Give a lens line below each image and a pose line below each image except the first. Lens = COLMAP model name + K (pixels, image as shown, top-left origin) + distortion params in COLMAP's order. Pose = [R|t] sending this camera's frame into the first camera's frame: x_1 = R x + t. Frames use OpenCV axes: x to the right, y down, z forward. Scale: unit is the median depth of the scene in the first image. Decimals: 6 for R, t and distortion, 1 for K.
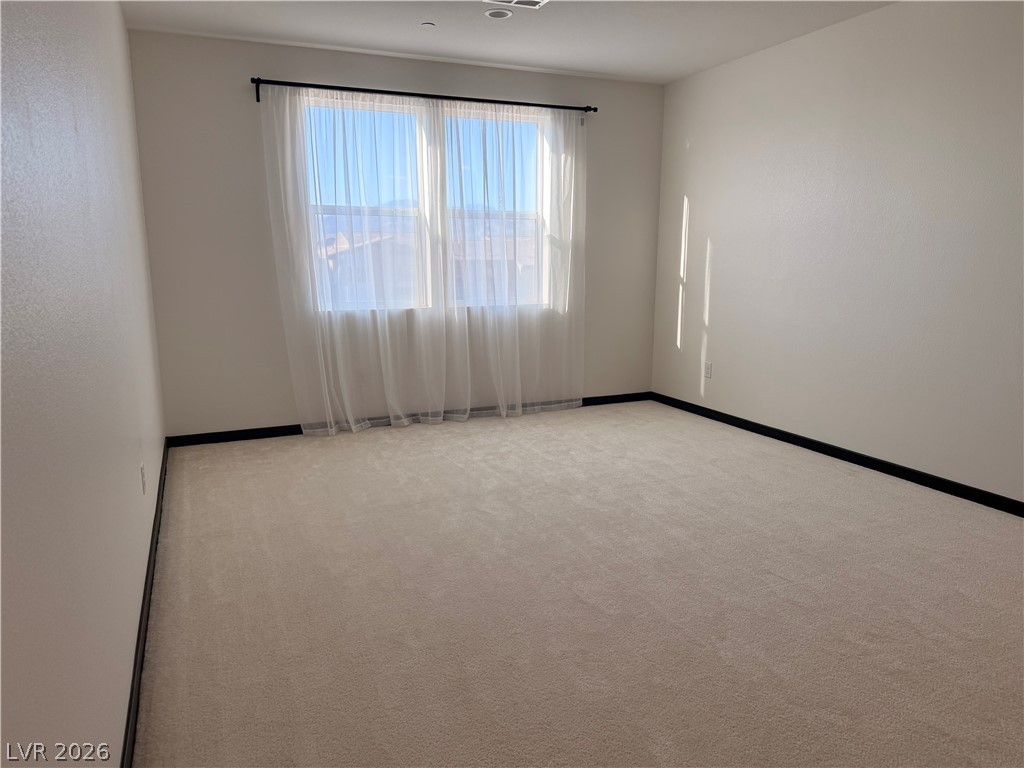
lens RADIAL K [[712.7, 0, 503.2], [0, 712.7, 389.7], [0, 0, 1]] dist [0.061042, -0.087552]
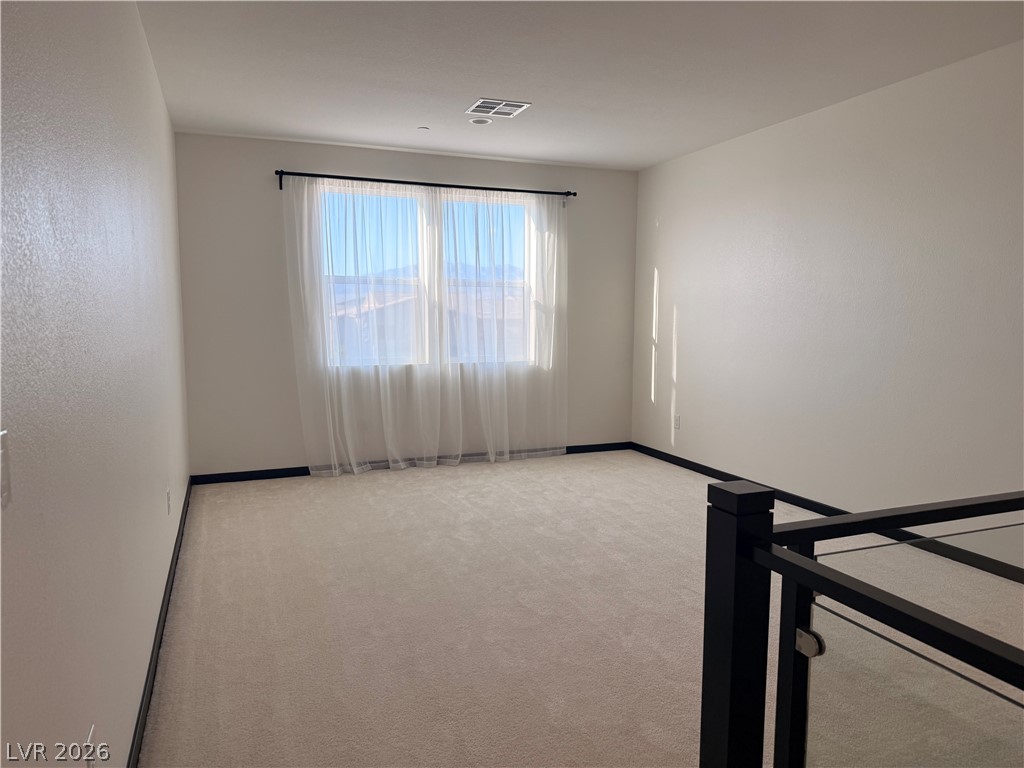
lens RADIAL K [[712.7, 0, 515.0], [0, 712.7, 389.7], [0, 0, 1]] dist [0.061042, -0.087552]
pose [[0.999729, 0.007284, -0.022095, 0.065233], [-0.009004, 0.996850, -0.078799, 0.013696], [0.021452, 0.078977, 0.996646, -0.126132]]
